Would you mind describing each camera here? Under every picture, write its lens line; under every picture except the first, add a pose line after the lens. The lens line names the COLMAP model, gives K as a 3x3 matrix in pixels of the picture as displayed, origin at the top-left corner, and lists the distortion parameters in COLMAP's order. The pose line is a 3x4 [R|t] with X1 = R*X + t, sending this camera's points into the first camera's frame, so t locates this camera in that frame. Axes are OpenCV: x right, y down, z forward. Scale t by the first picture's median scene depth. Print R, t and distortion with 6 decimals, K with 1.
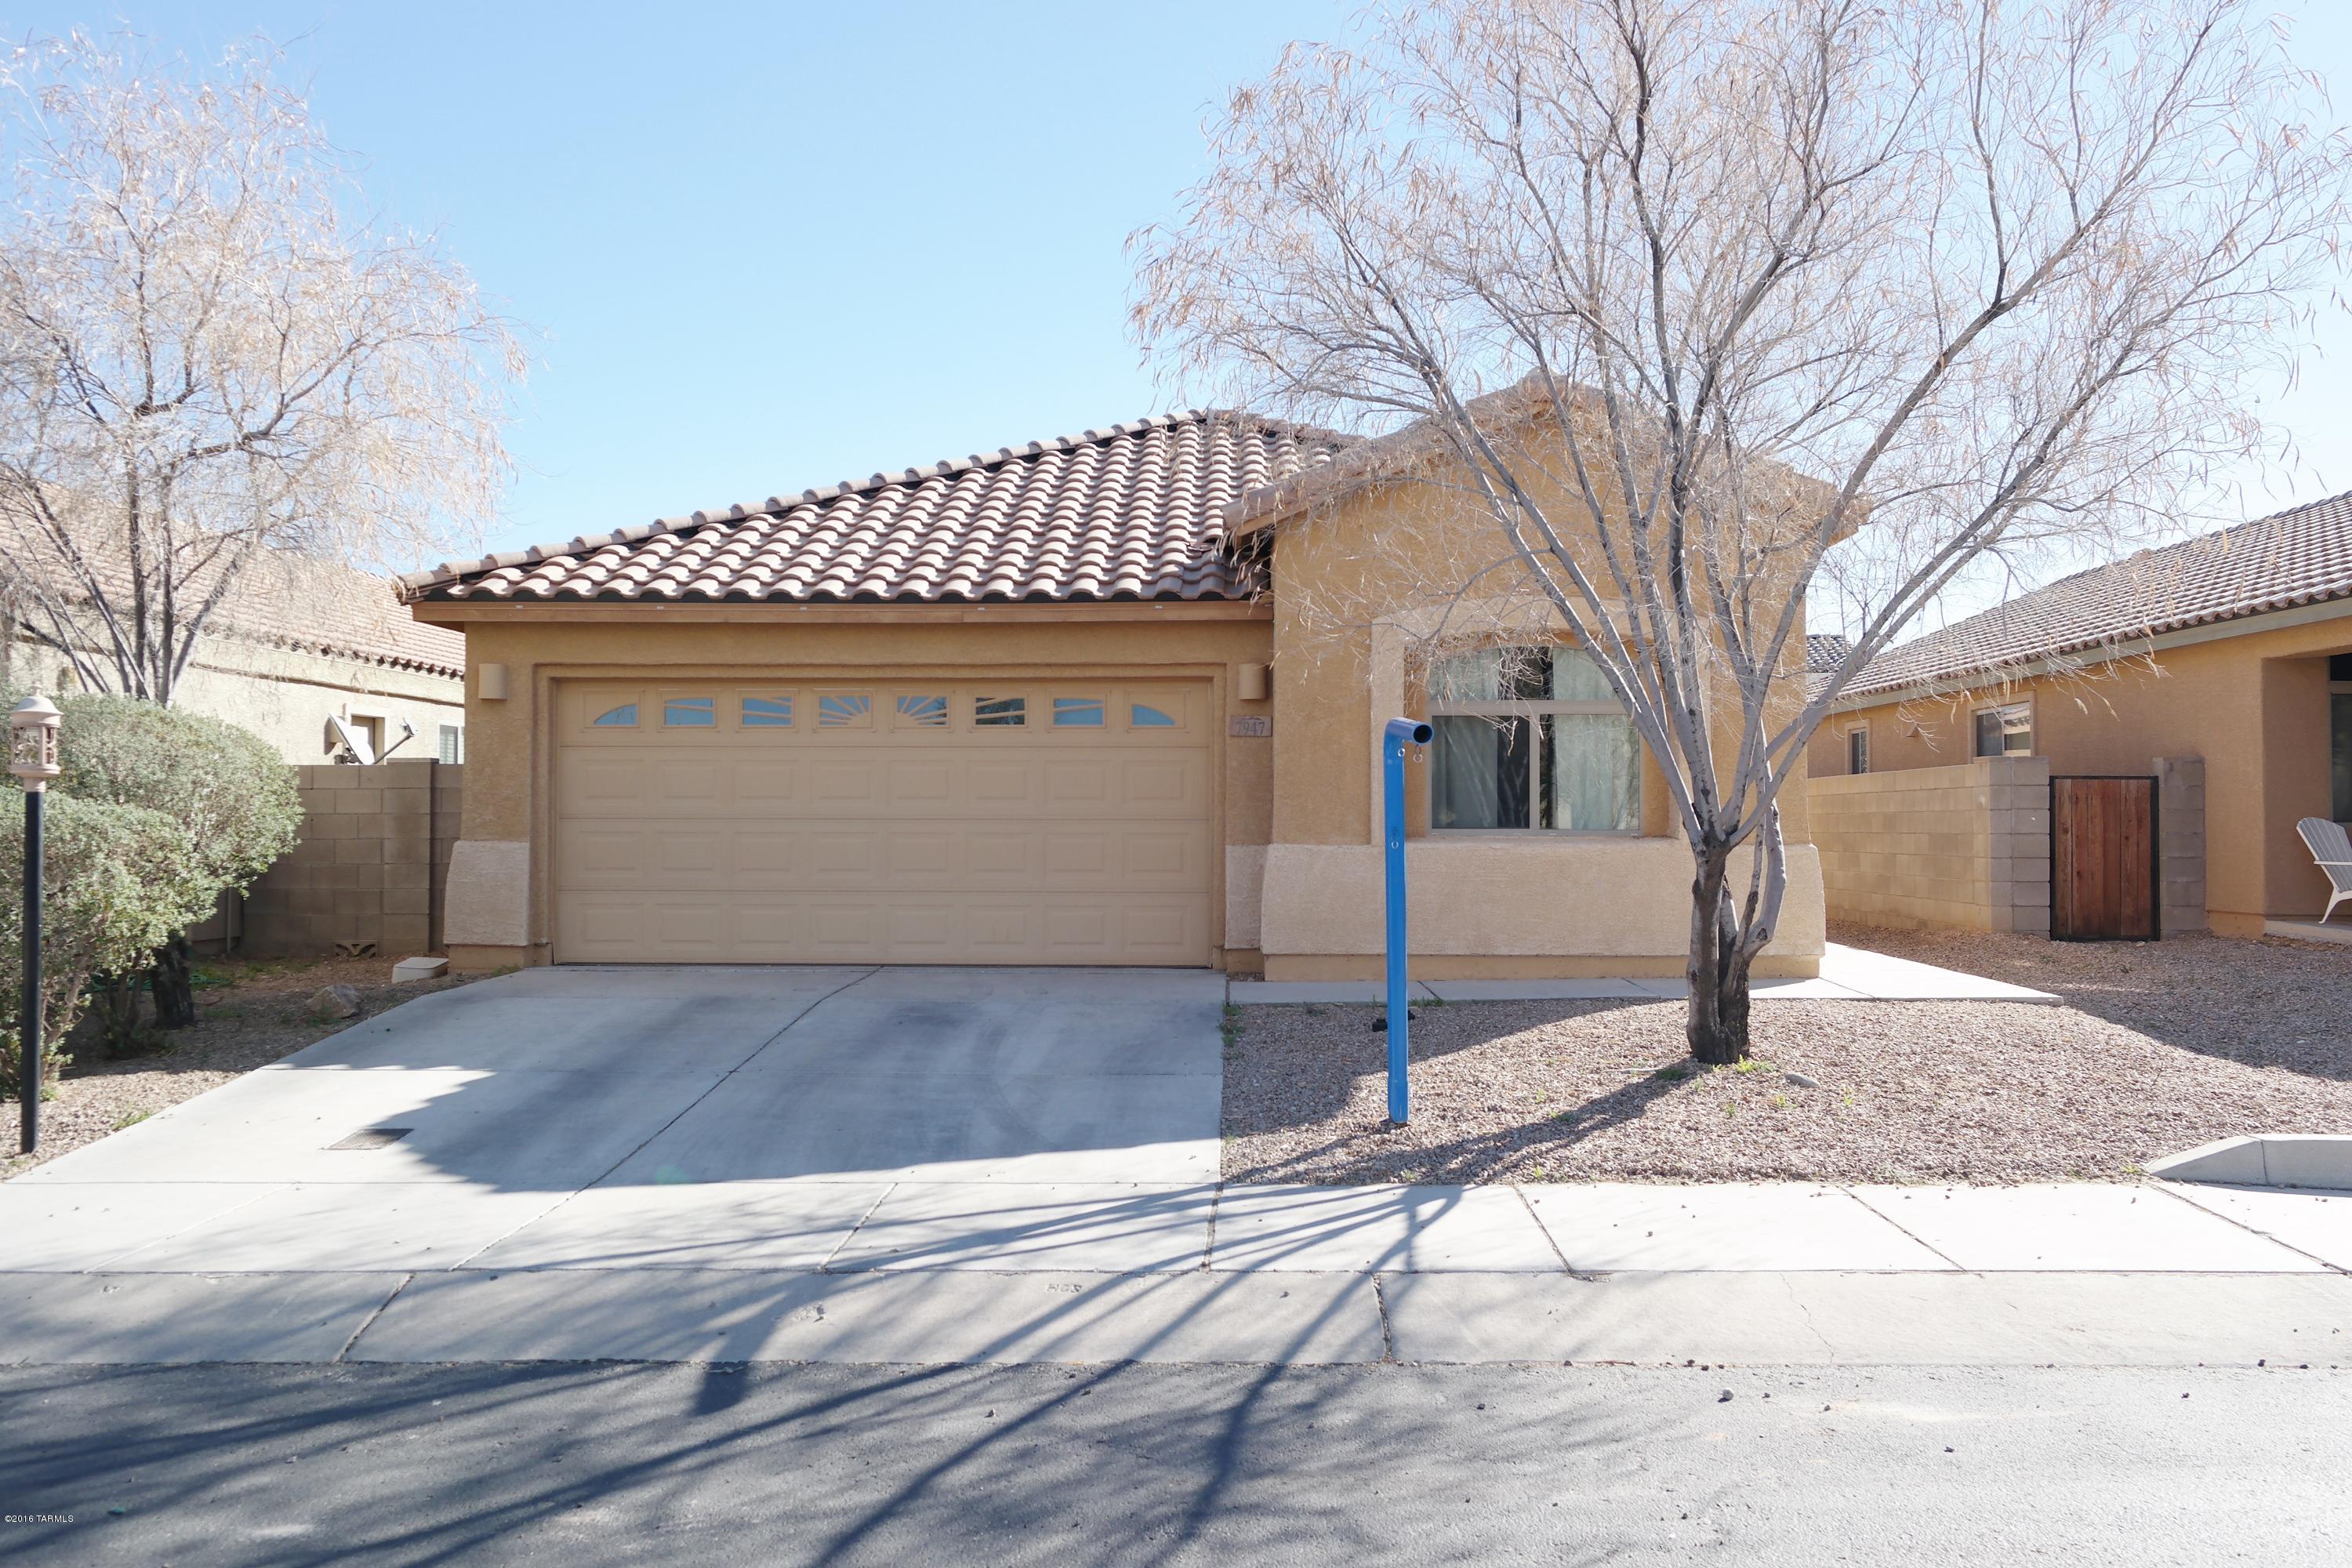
lens RADIAL K [[2052.6, 0, 1163.9], [0, 2052.6, 781.9], [0, 0, 1]] dist [0.008310, -0.002989]
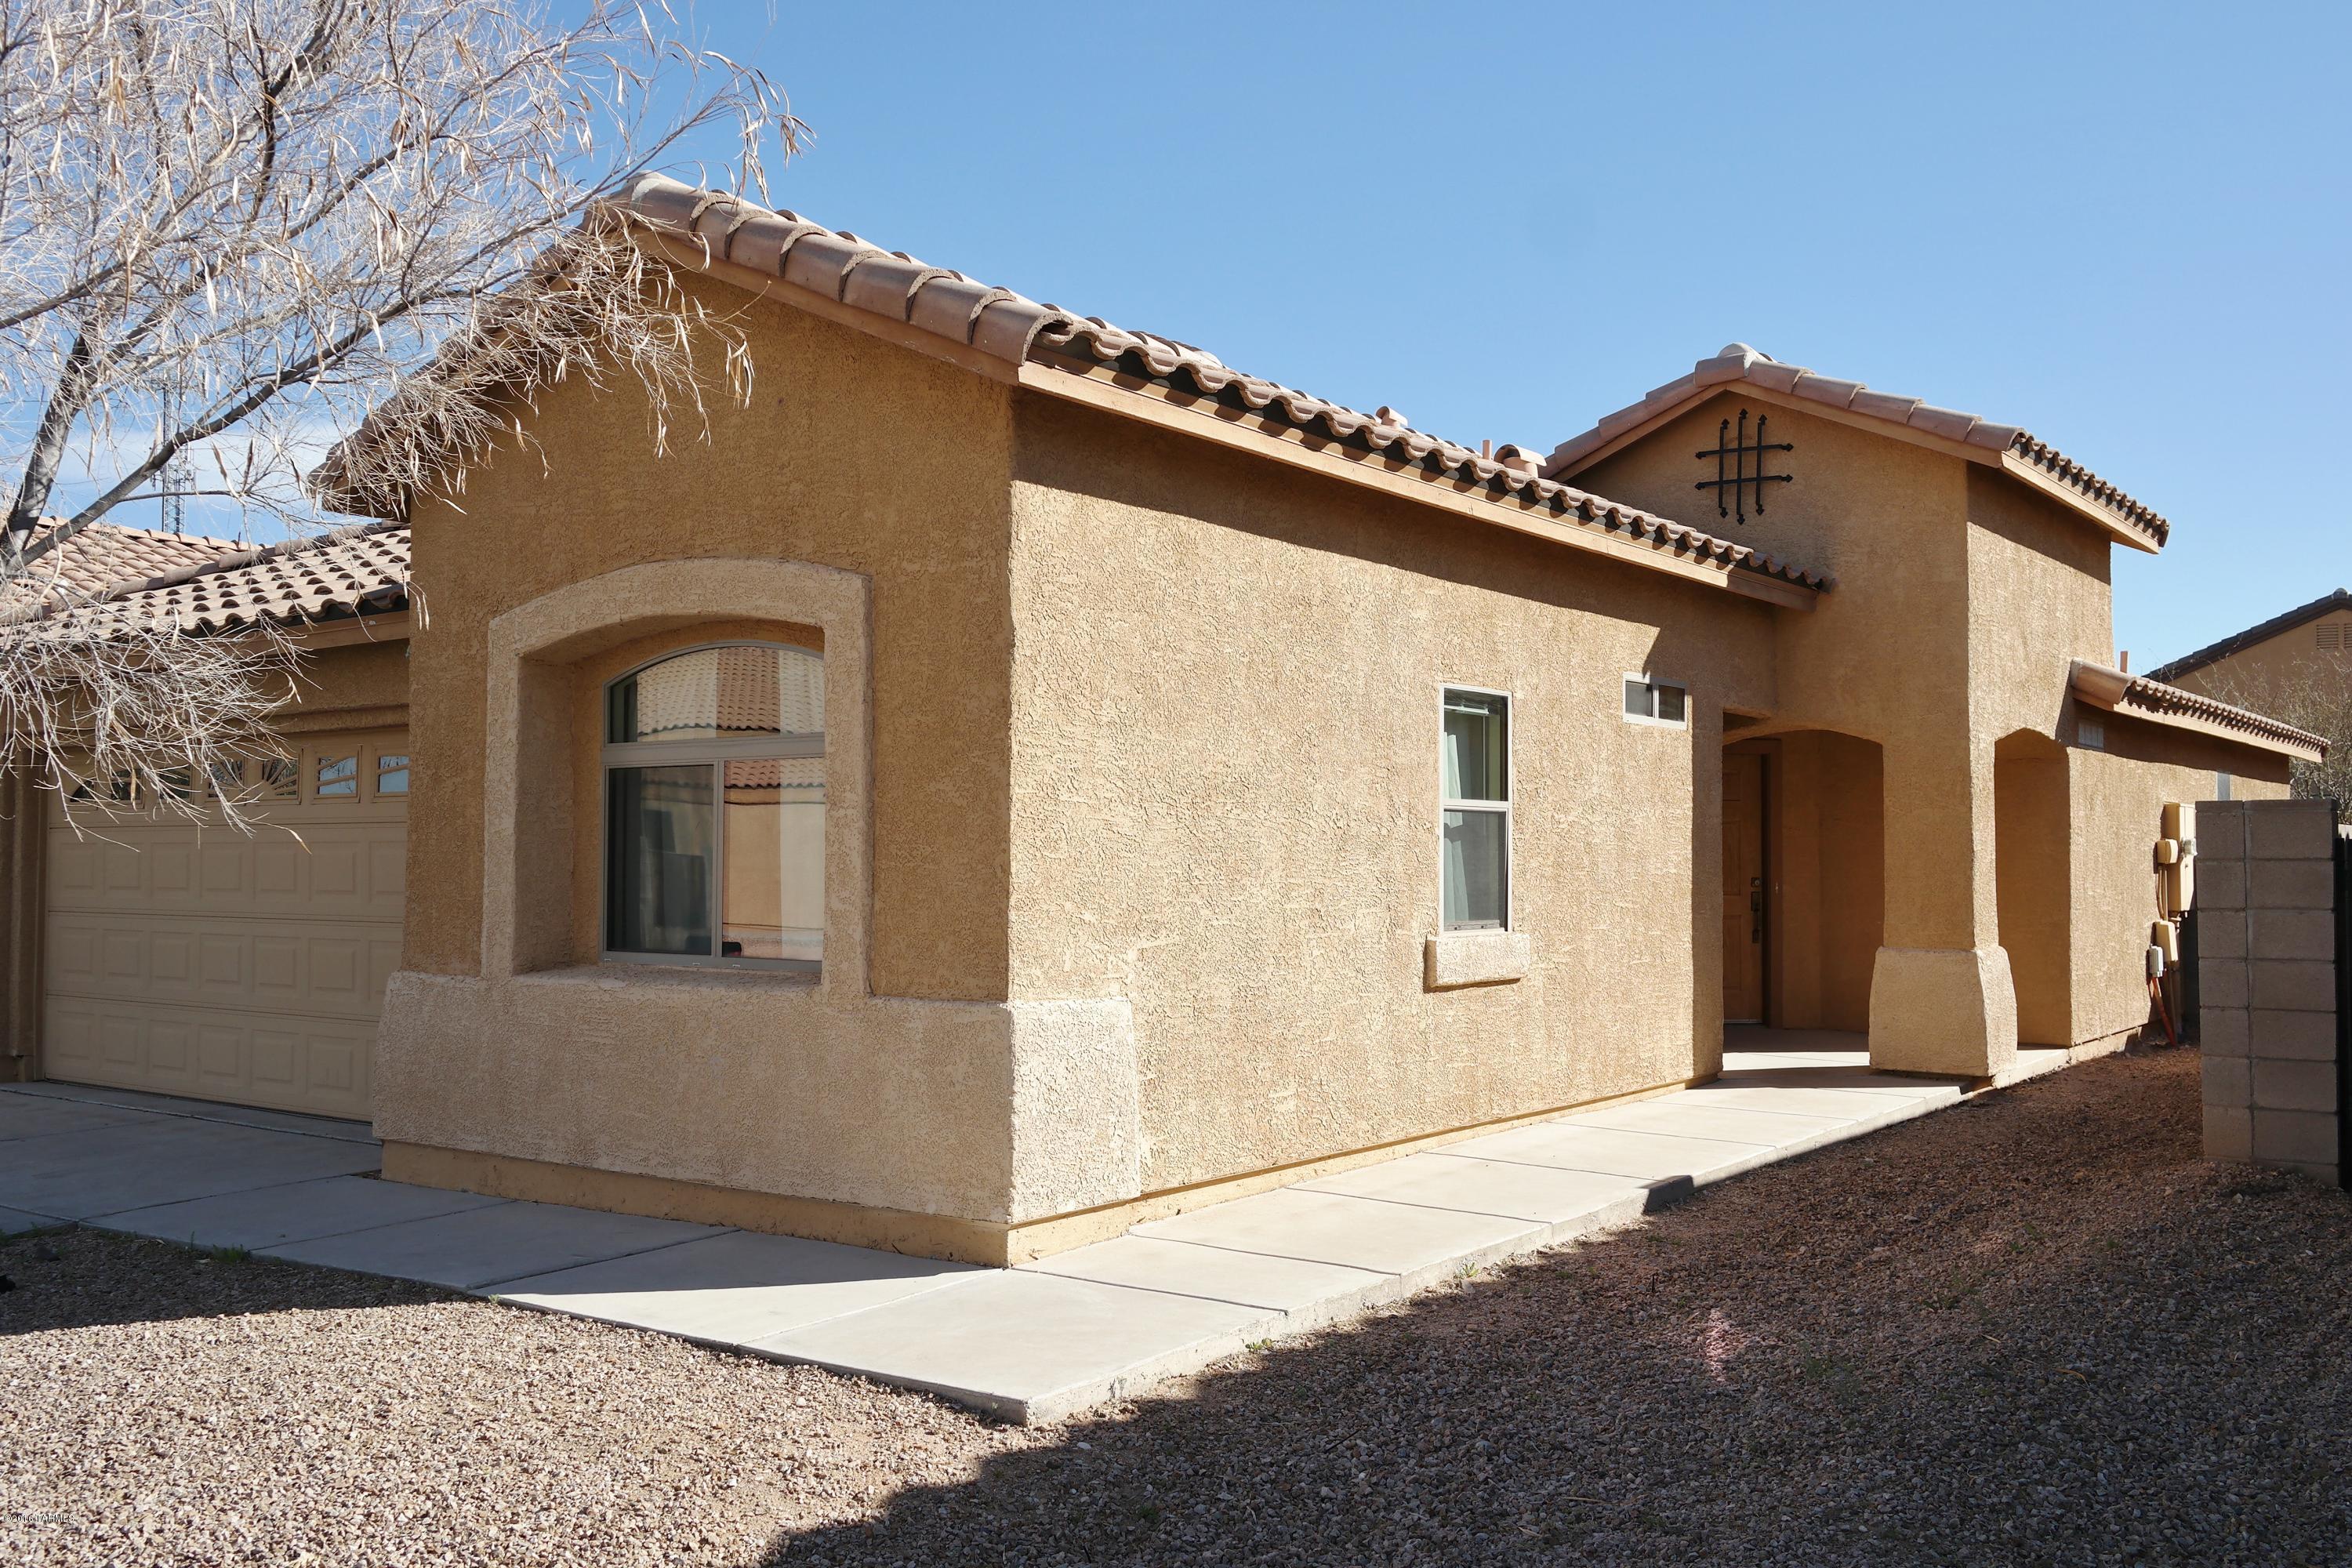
lens RADIAL K [[2052.6, 0, 1163.9], [0, 2052.6, 781.9], [0, 0, 1]] dist [0.008310, -0.002989]
pose [[0.818578, -0.023382, -0.573919, 0.598296], [0.013610, 0.999680, -0.021316, -0.012292], [0.574234, 0.009638, 0.818635, 0.563562]]
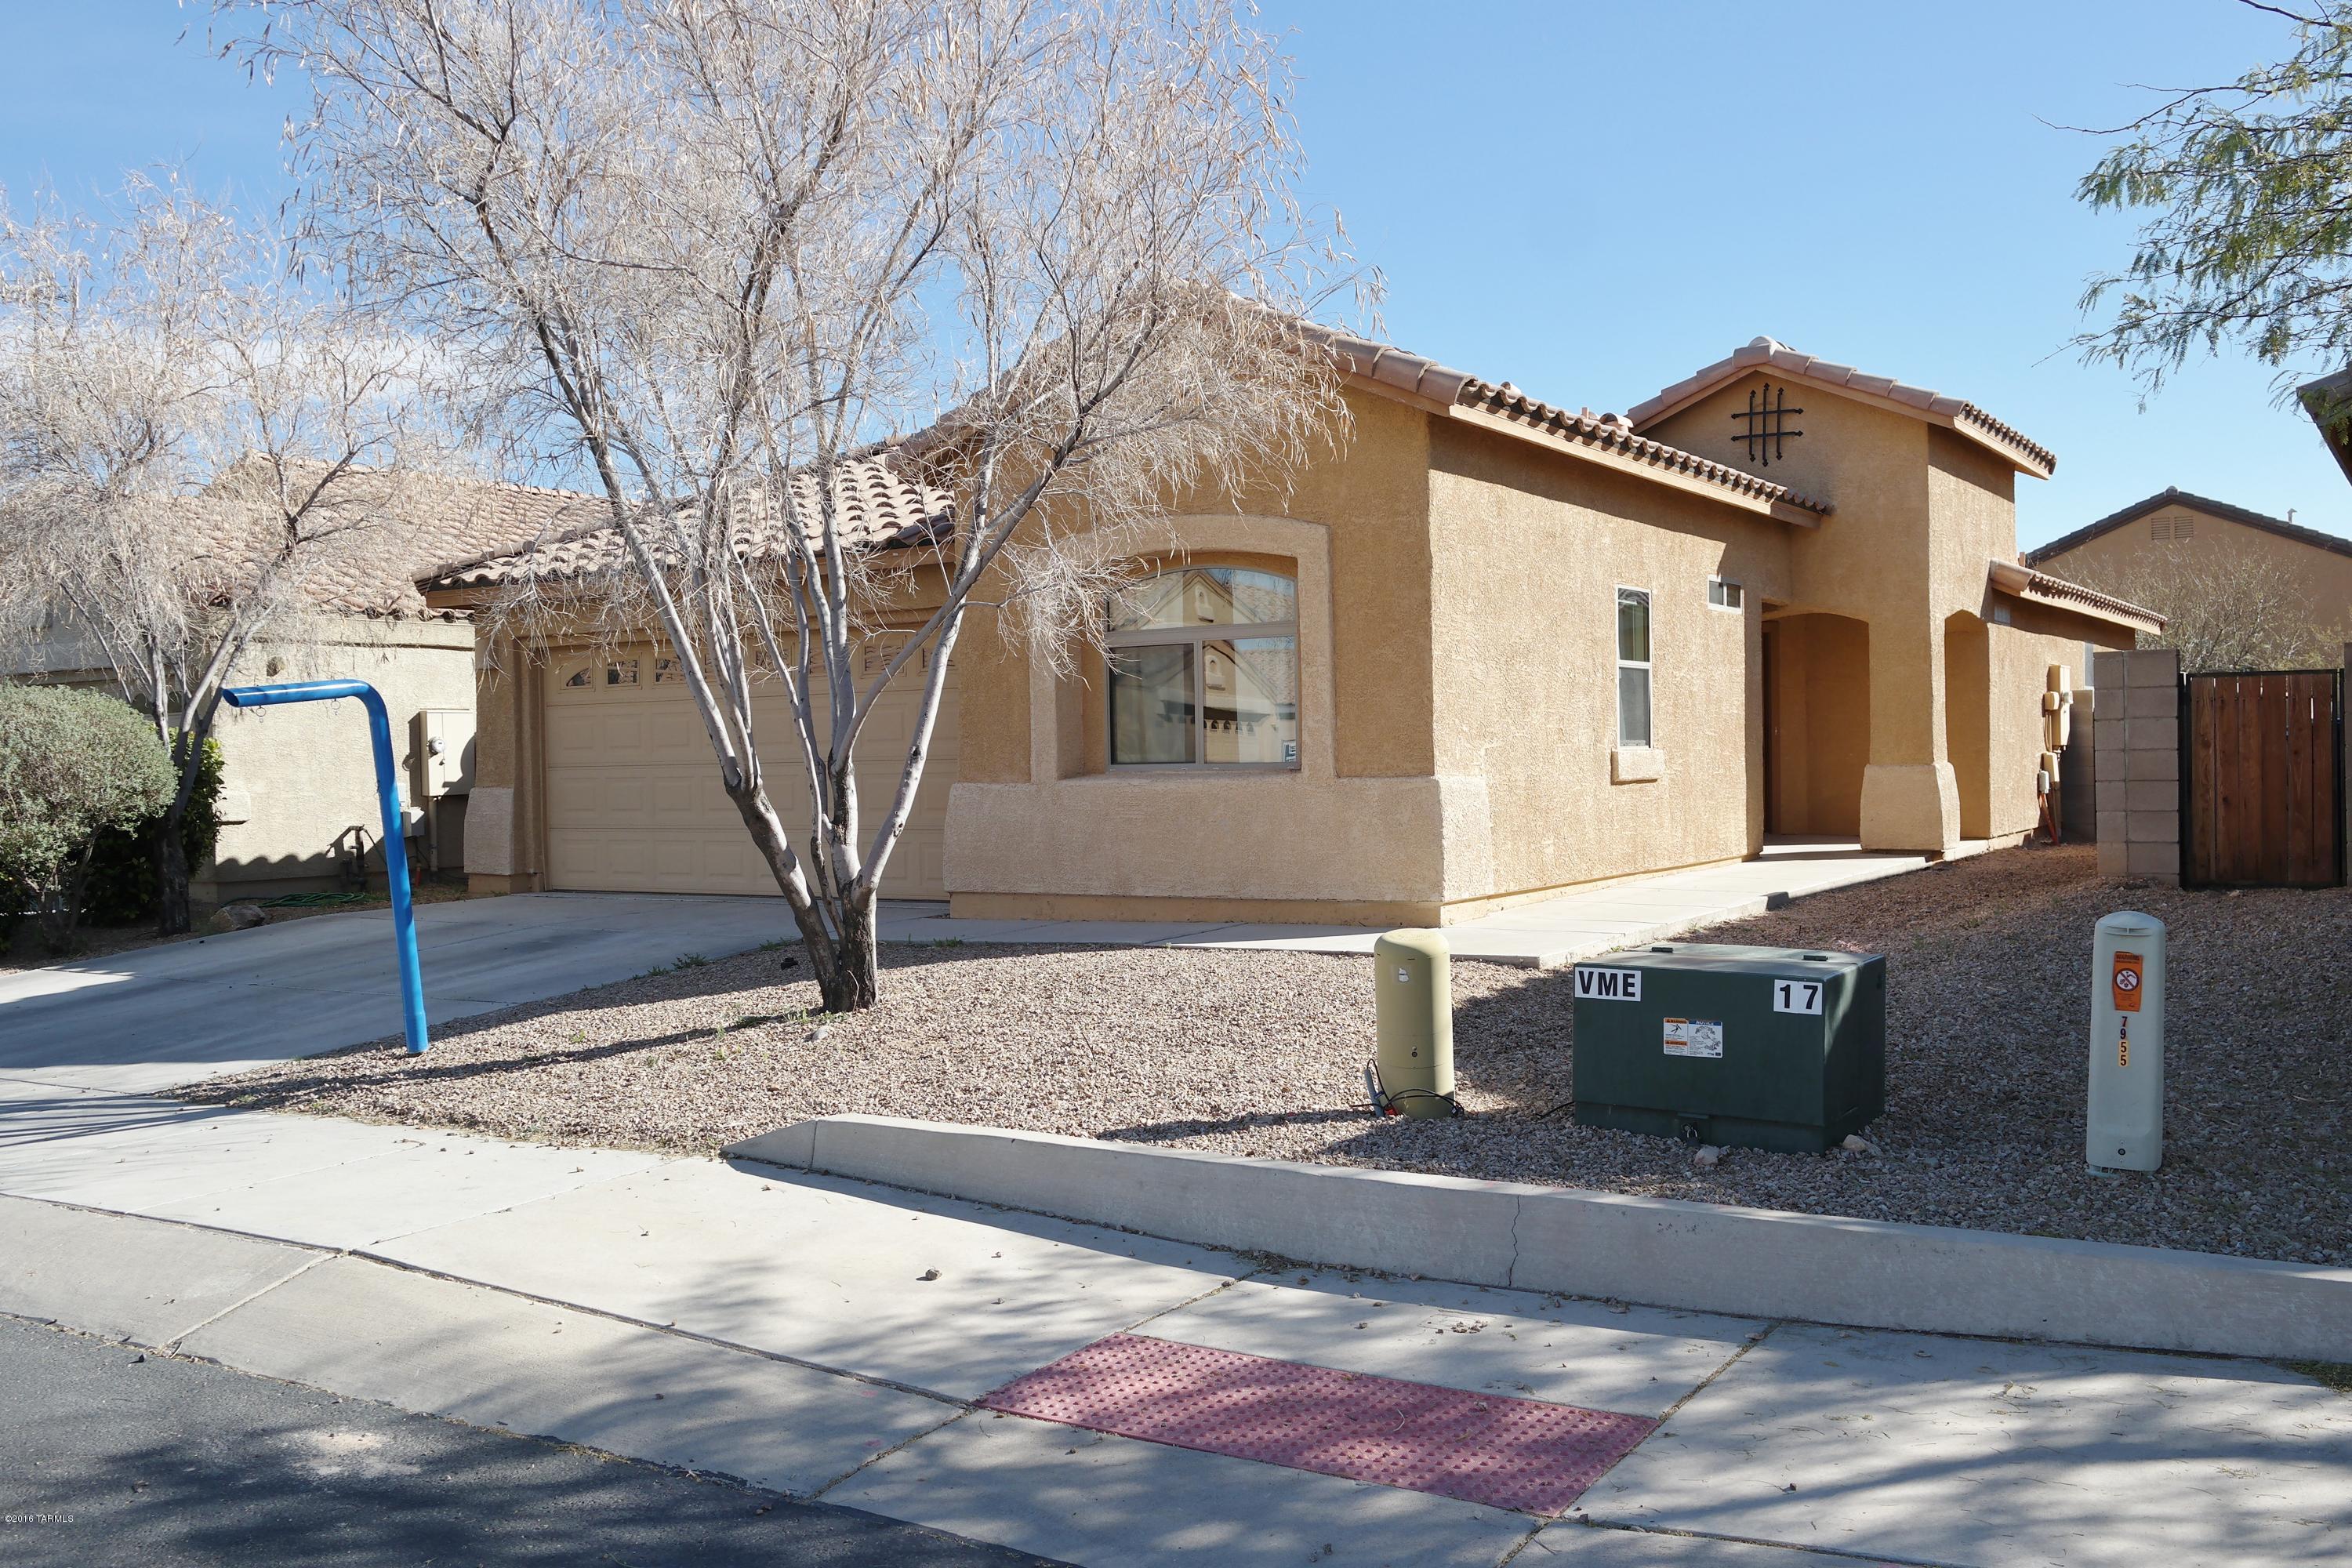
lens RADIAL K [[2052.6, 0, 1163.9], [0, 2052.6, 781.9], [0, 0, 1]] dist [0.008310, -0.002989]
pose [[0.854388, -0.012614, -0.519483, 0.627182], [0.032473, 0.999048, 0.029148, 0.003214], [0.518621, -0.041773, 0.853983, 0.176866]]
